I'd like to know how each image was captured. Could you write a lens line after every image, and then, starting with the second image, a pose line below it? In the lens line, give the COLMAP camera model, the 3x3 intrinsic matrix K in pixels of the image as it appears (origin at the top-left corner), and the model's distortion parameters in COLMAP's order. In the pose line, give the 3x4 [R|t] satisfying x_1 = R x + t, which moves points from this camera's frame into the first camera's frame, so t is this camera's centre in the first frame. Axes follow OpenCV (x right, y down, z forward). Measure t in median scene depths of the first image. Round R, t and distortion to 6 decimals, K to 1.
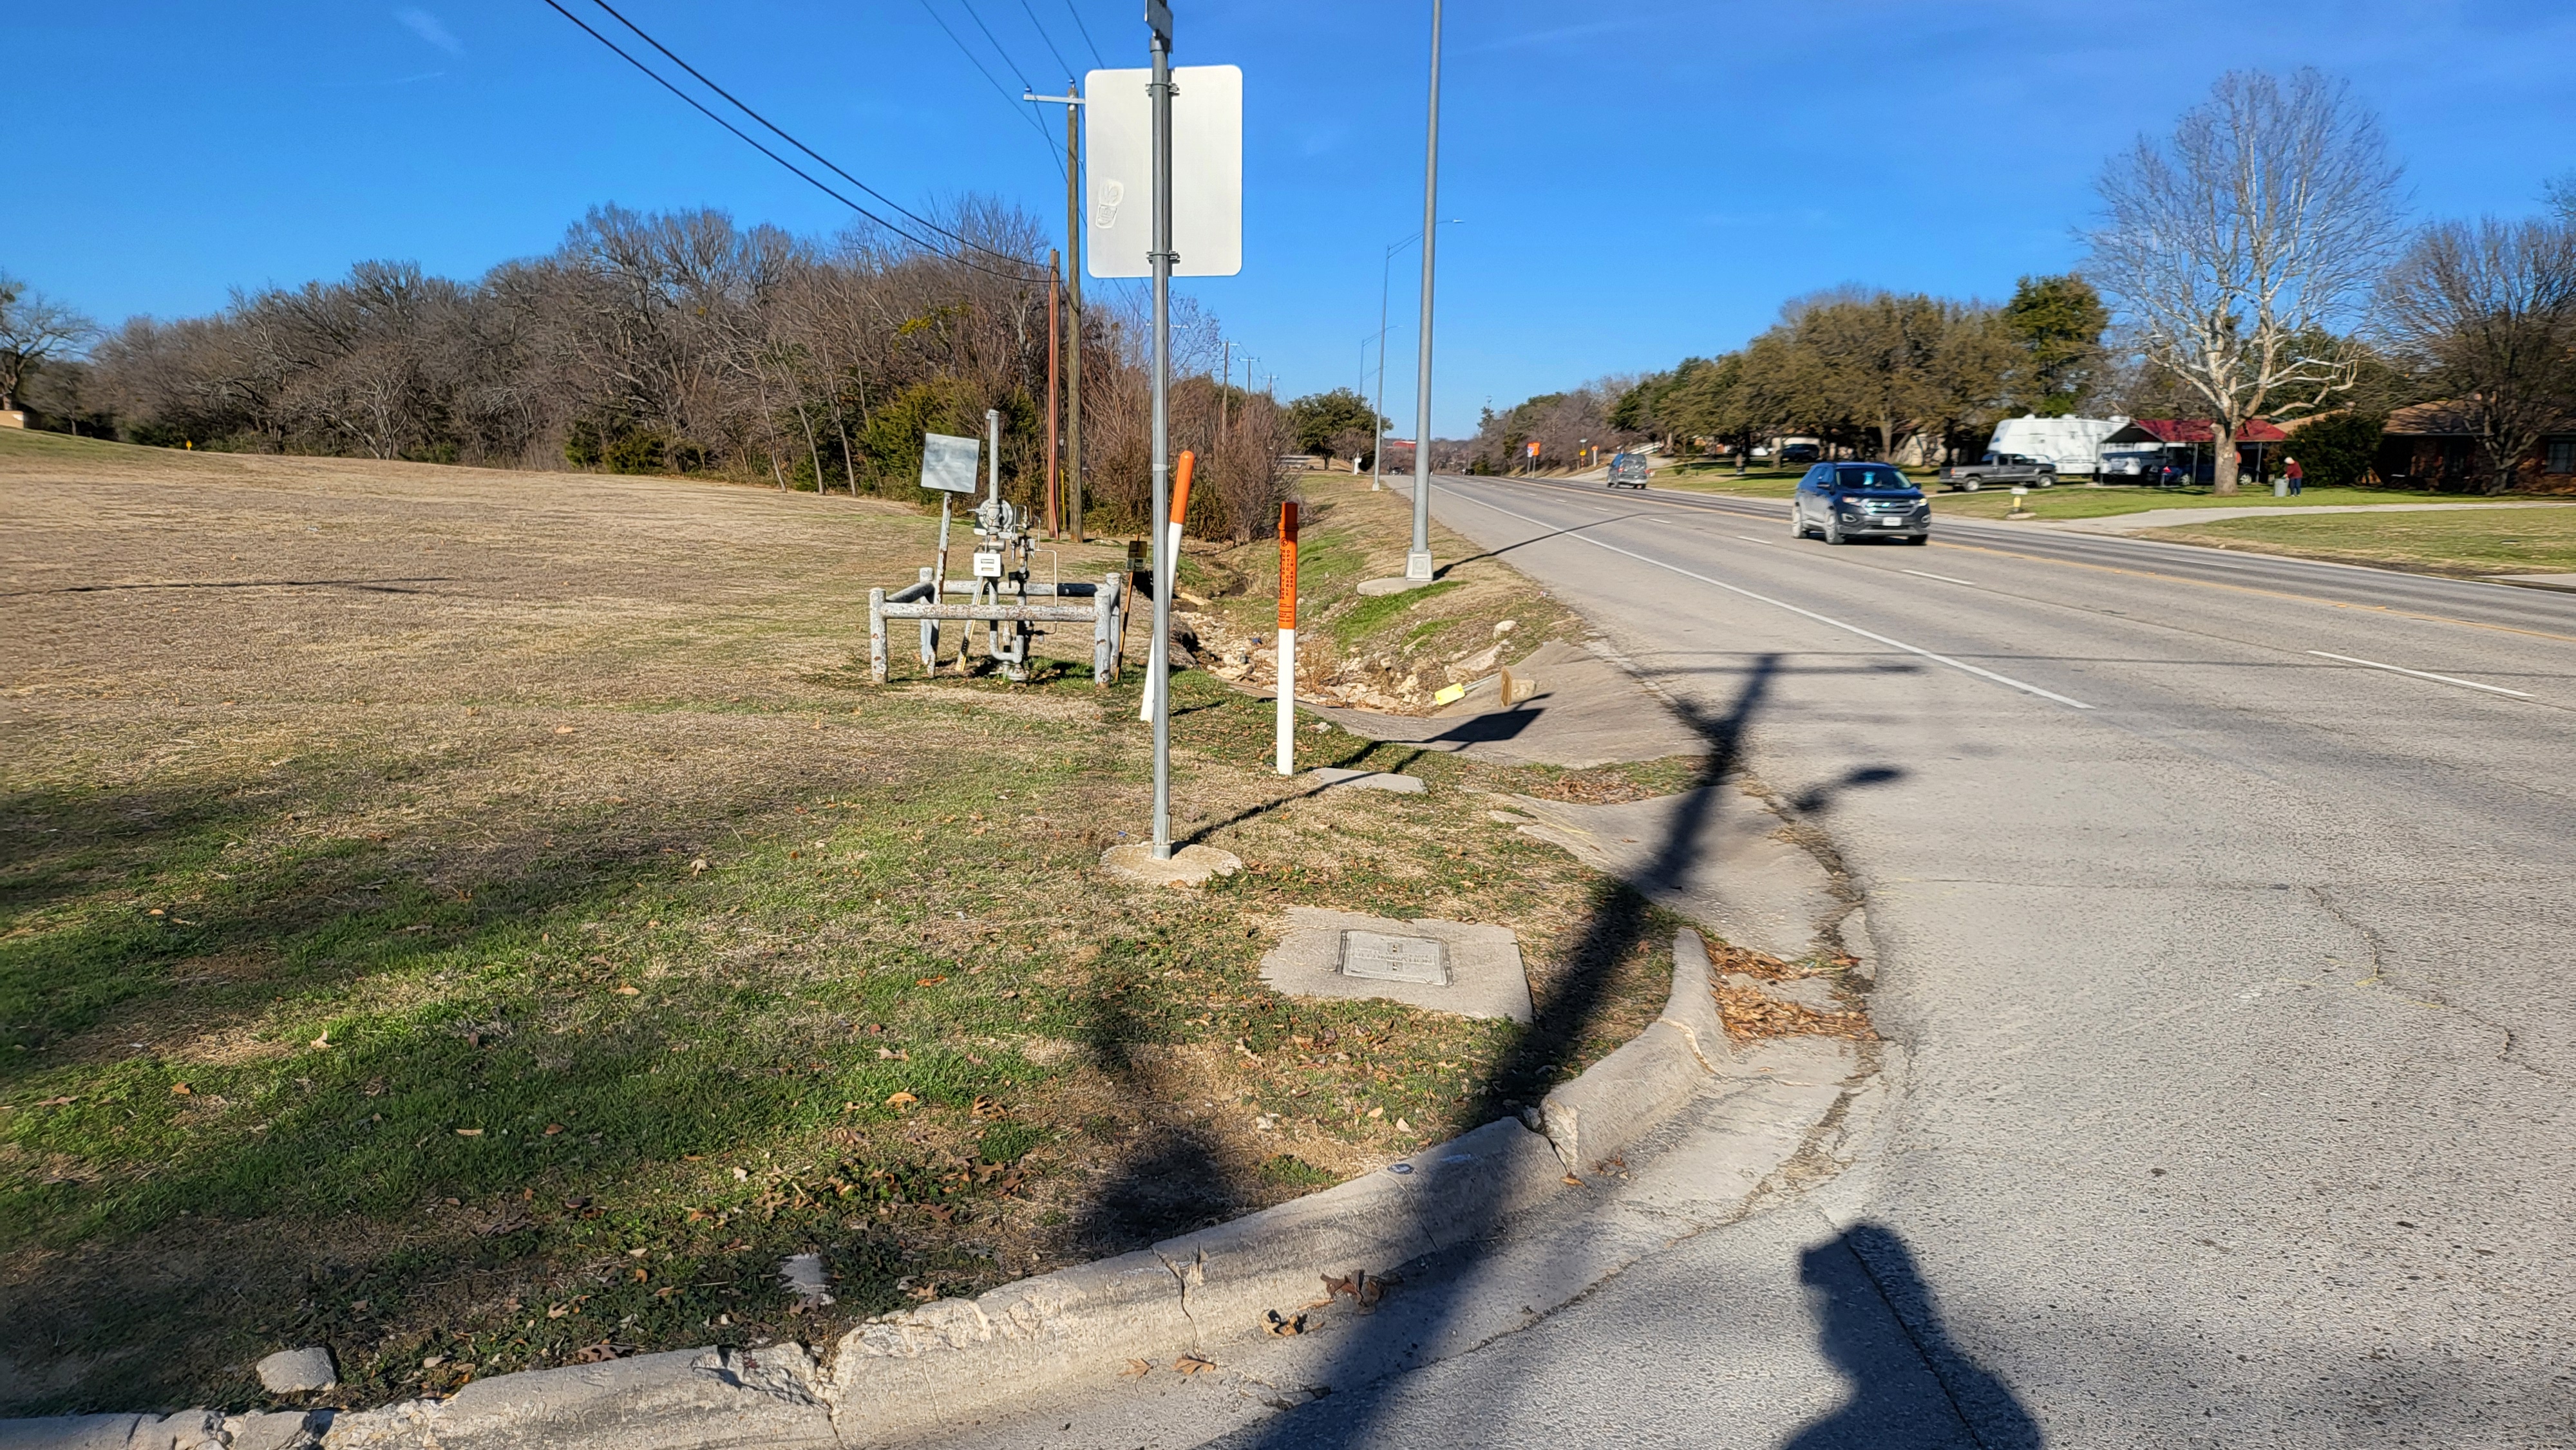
lens RADIAL K [[1827.2, 0, 1333.2], [0, 1827.2, 726.2], [0, 0, 1]] dist [0.054102, -0.068540]
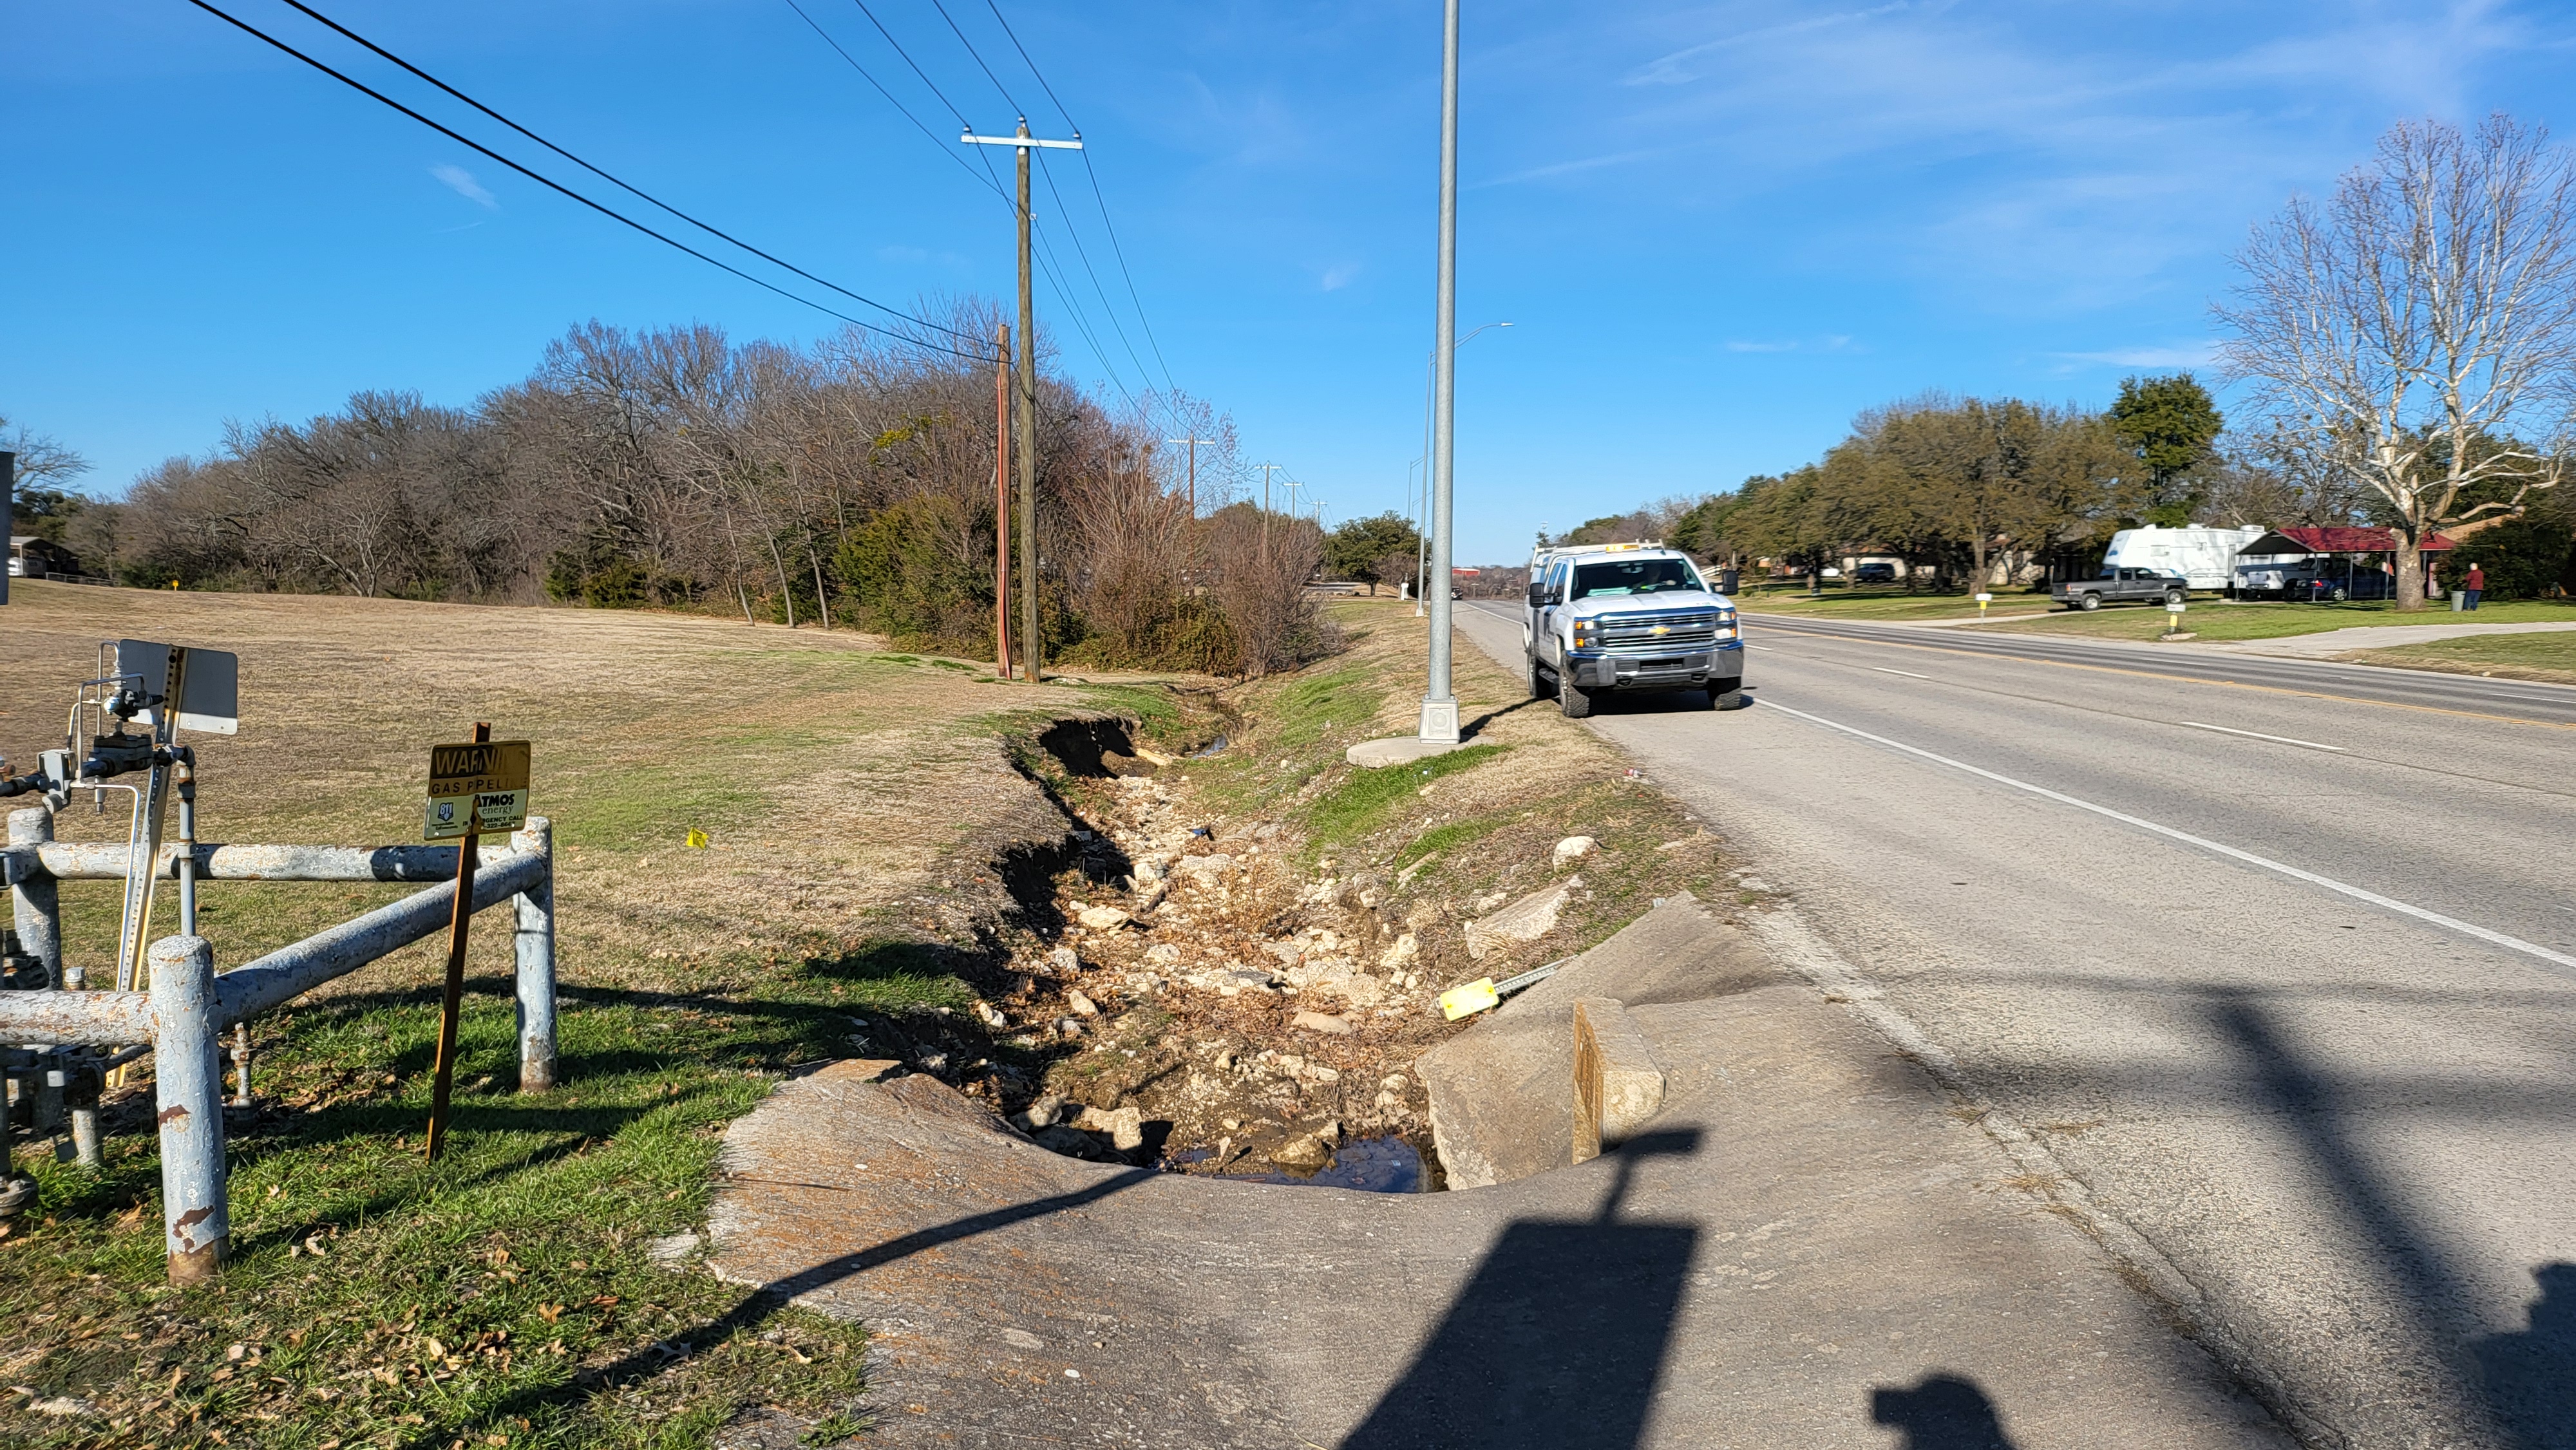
lens RADIAL K [[1806.1, 0, 1321.5], [0, 1806.1, 722.1], [0, 0, 1]] dist [0.036467, -0.003731]
pose [[0.999183, -0.009035, -0.039401, 0.035950], [0.006210, 0.997440, -0.071235, -0.048411], [0.039944, 0.070932, 0.996681, 0.407172]]
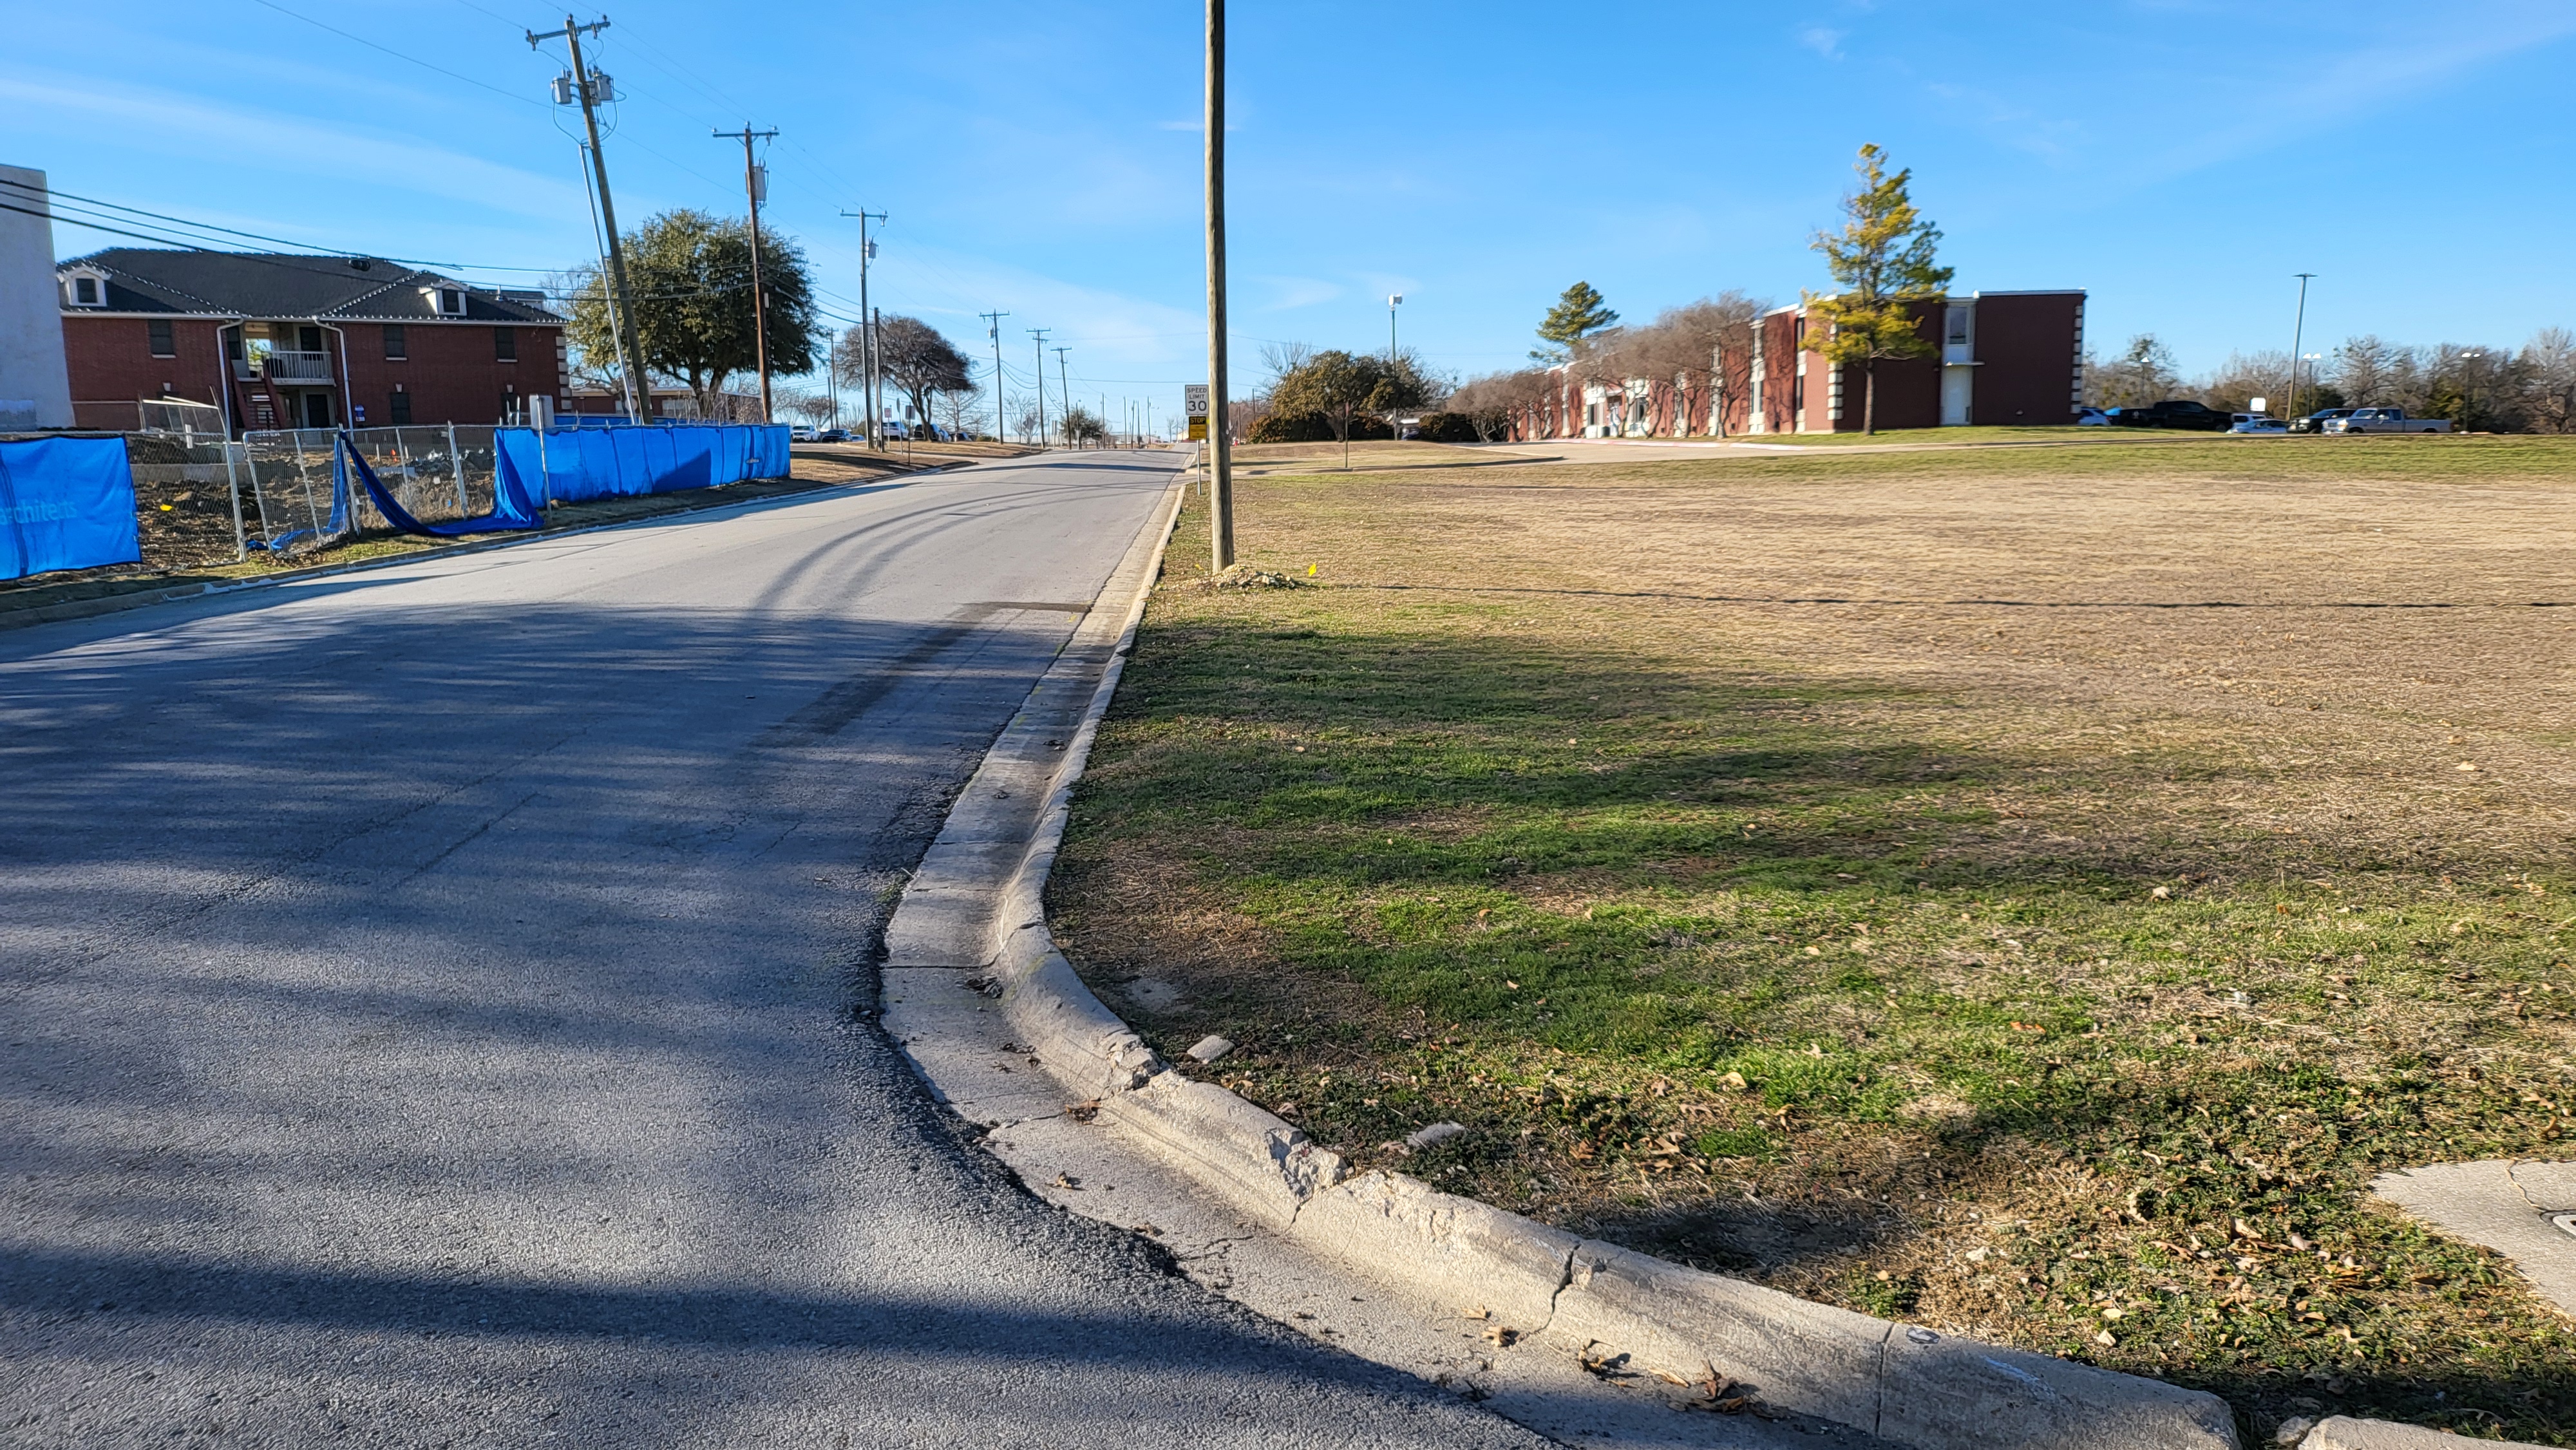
lens RADIAL K [[1806.1, 0, 1321.5], [0, 1806.1, 722.1], [0, 0, 1]] dist [0.036467, -0.003731]
pose [[0.209425, 0.109951, -0.971623, 0.136002], [-0.121876, 0.988845, 0.085630, -0.011421], [0.970200, 0.100485, 0.220490, 0.100616]]
